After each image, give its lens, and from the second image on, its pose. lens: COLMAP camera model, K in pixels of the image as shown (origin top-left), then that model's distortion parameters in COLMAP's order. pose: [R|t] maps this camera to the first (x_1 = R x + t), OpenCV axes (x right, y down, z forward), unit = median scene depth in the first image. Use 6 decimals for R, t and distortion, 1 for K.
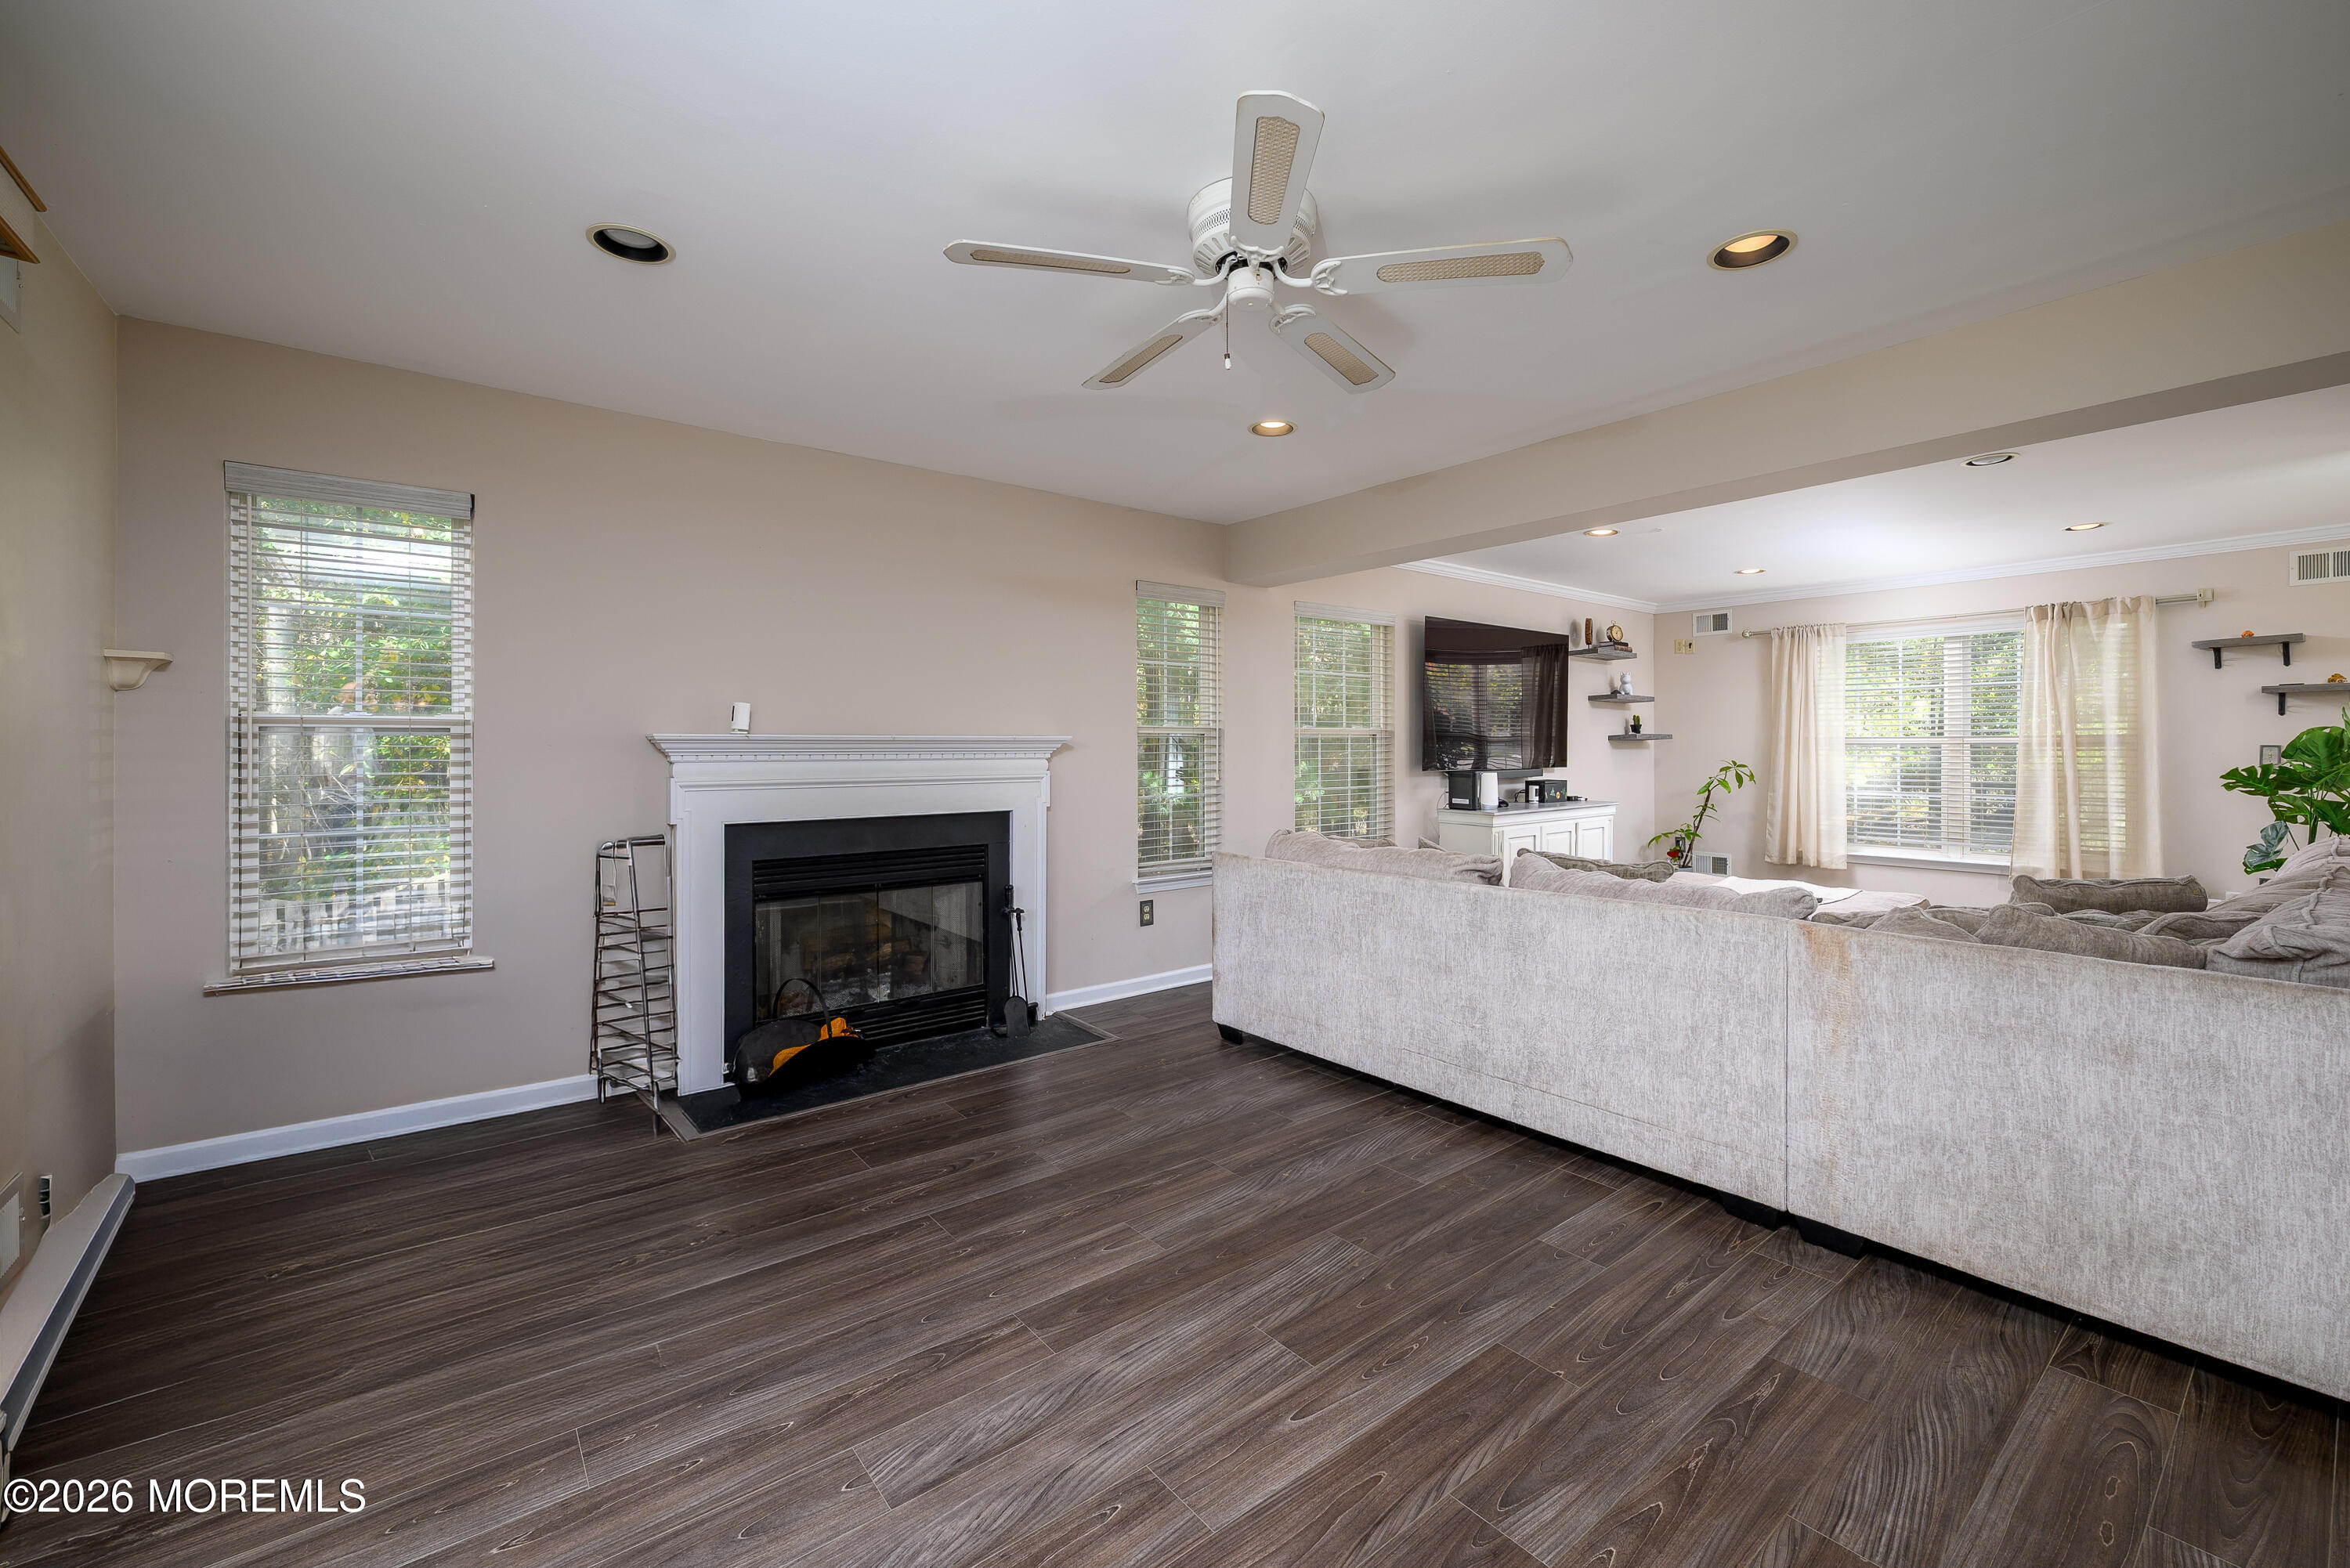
lens RADIAL K [[940.1, 0, 1169.7], [0, 940.1, 744.3], [0, 0, 1]] dist [0.001587, 0.000045]
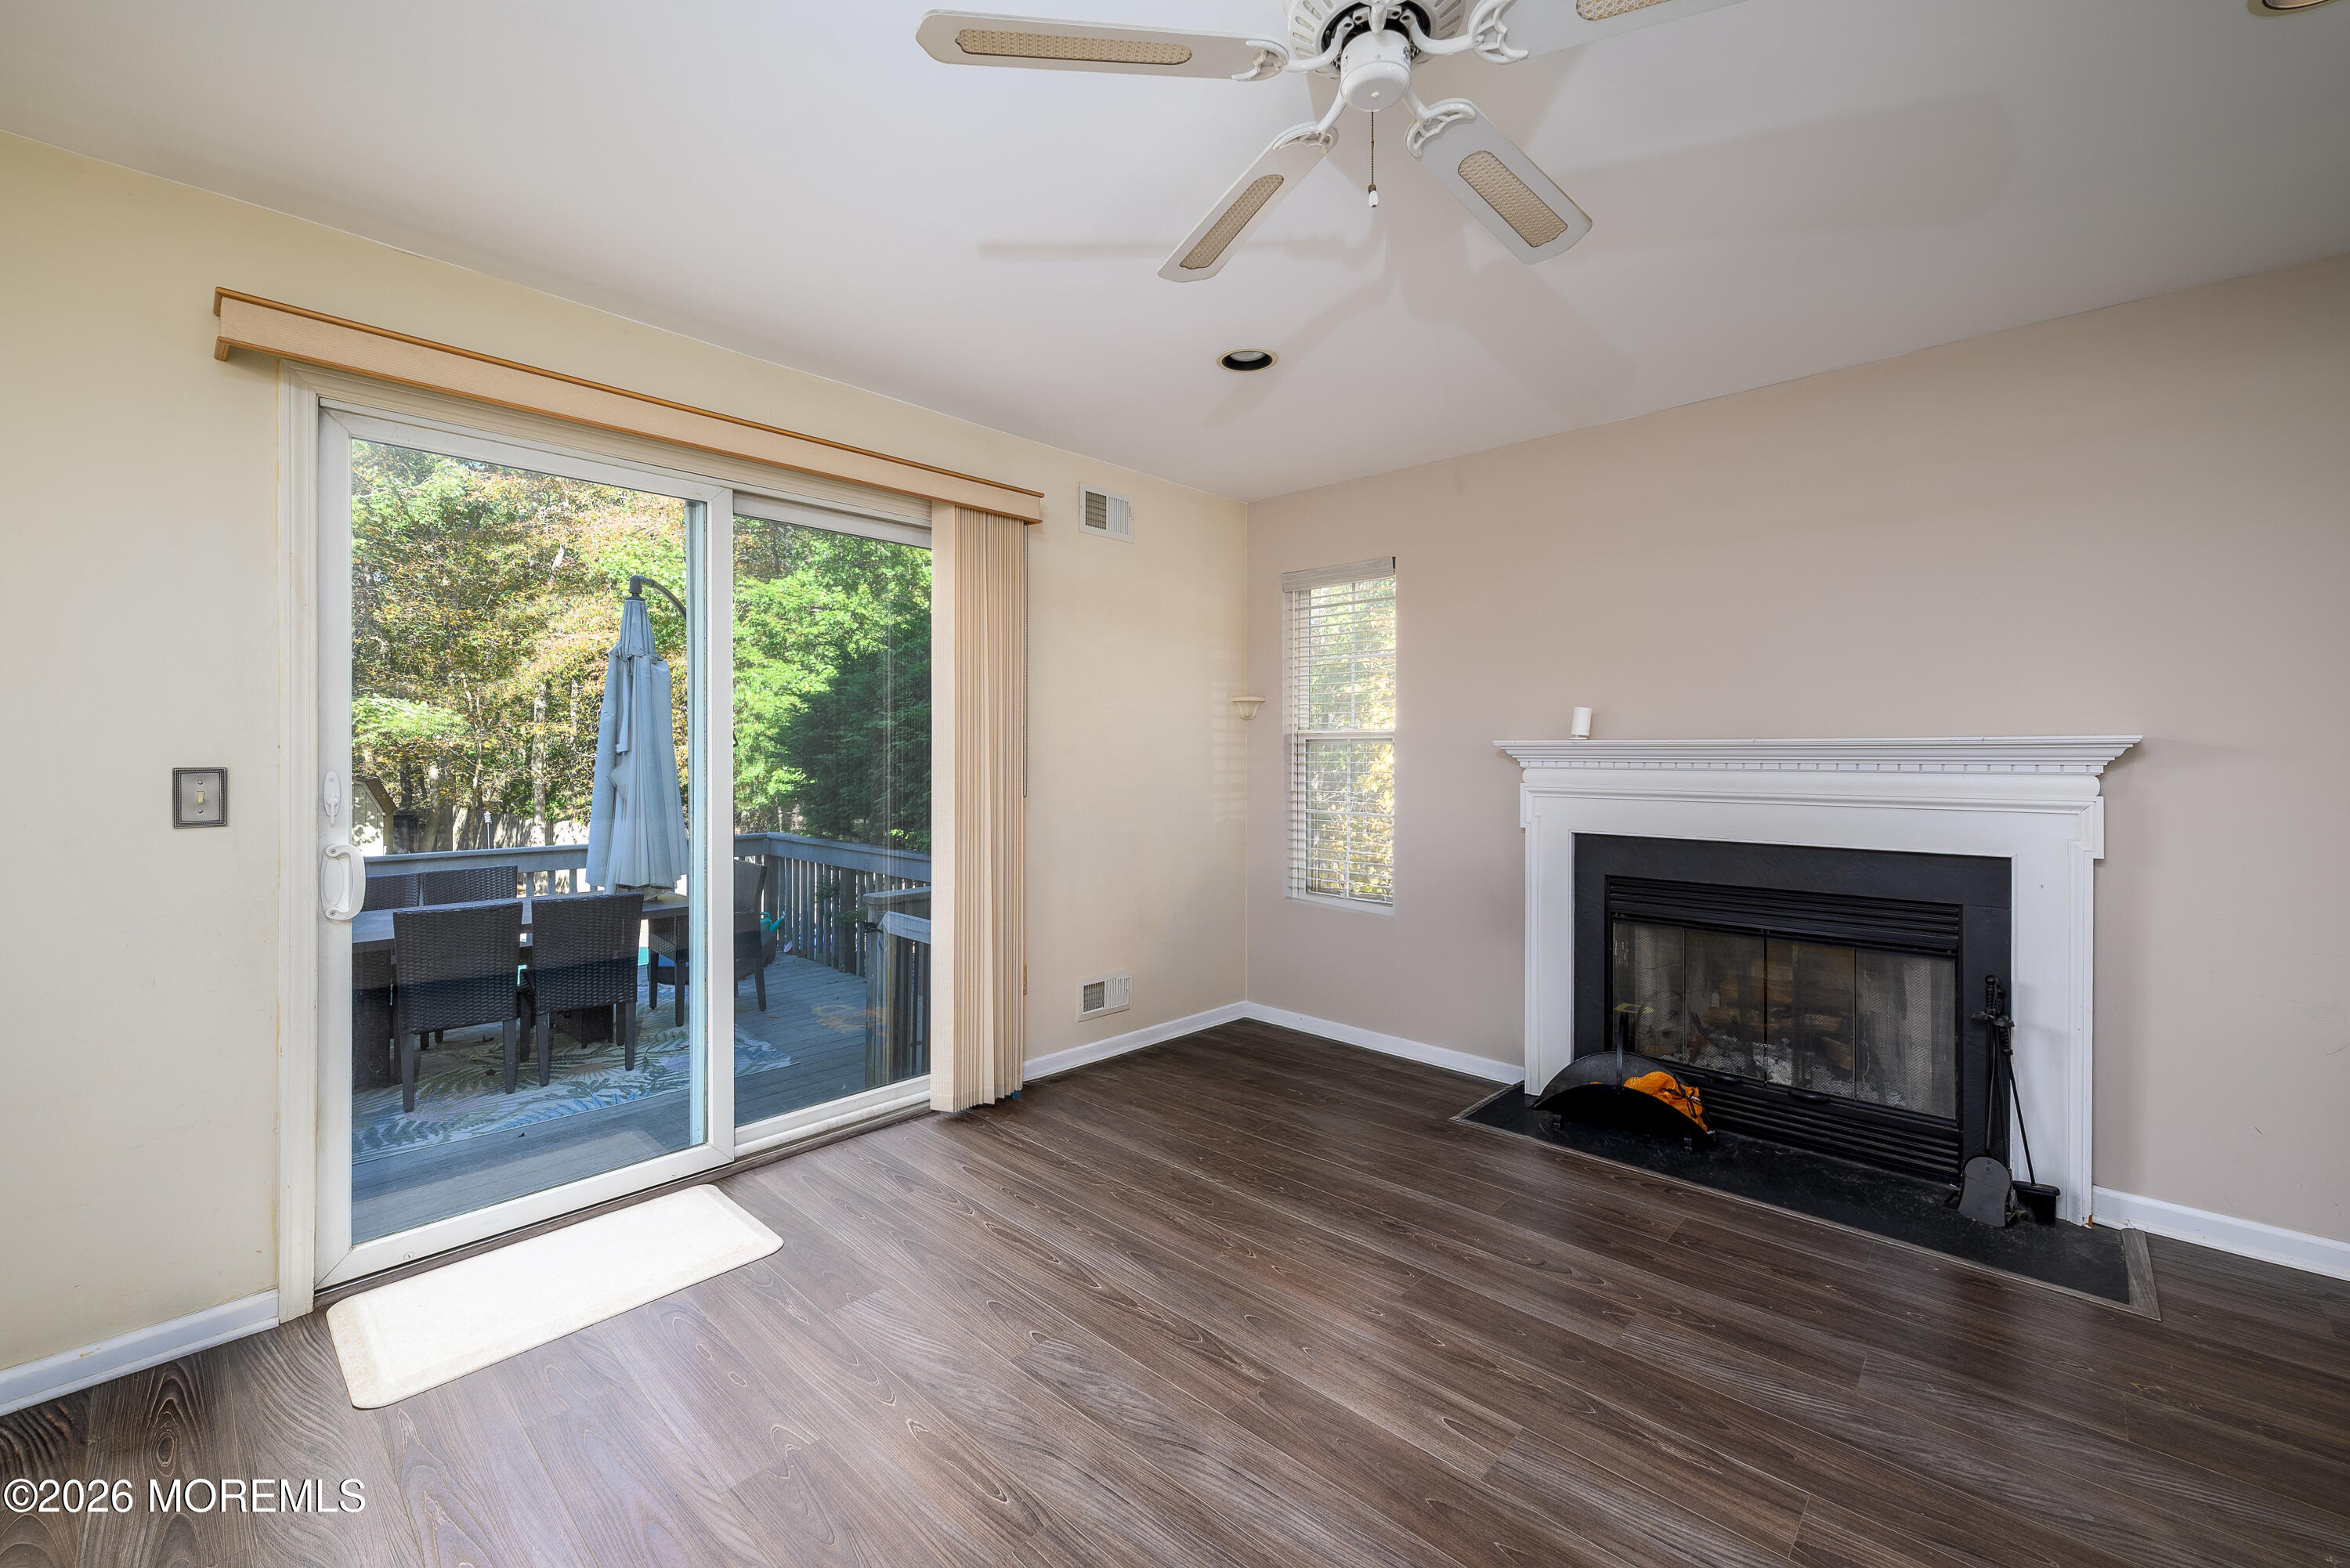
lens RADIAL K [[940.1, 0, 1179.9], [0, 940.1, 763.4], [0, 0, 1]] dist [0.001587, 0.000045]
pose [[0.166240, 0.012324, -0.986008, 0.429413], [0.001239, 0.999919, 0.012707, 0.000702], [0.986084, -0.003334, 0.166212, 0.452299]]
